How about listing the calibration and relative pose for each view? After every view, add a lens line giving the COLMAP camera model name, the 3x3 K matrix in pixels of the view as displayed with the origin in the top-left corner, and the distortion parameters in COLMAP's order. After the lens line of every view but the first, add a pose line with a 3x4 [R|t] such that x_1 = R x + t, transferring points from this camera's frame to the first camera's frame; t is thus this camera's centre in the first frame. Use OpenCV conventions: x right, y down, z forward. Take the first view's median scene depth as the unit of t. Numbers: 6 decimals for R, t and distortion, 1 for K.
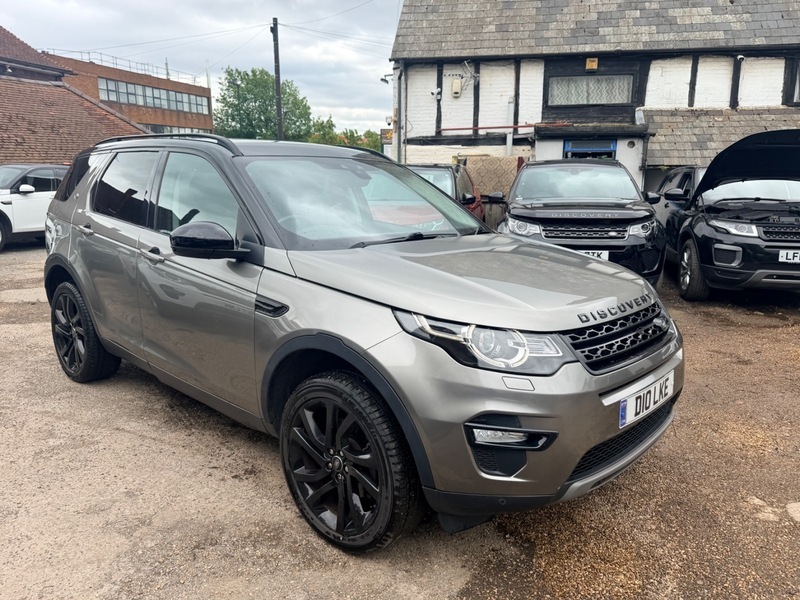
lens RADIAL K [[607.9, 0, 406.4], [0, 607.9, 303.4], [0, 0, 1]] dist [0.024869, -0.031630]
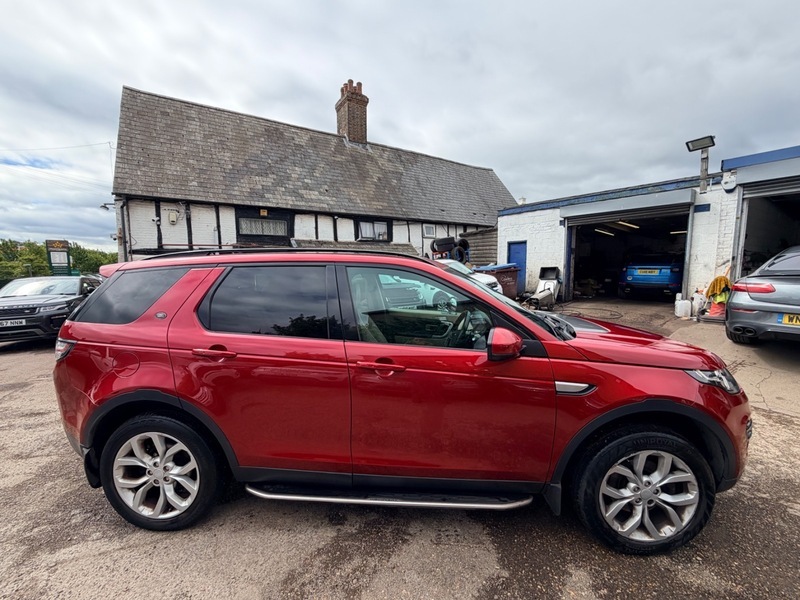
lens RADIAL K [[340.7, 0, 400.5], [0, 340.7, 302.0], [0, 0, 1]] dist [-0.001674, 0.000638]
pose [[0.703764, -0.078459, 0.706088, -0.139922], [0.162958, 0.985211, -0.052947, -0.021656], [-0.691492, 0.152325, 0.706142, 0.072124]]
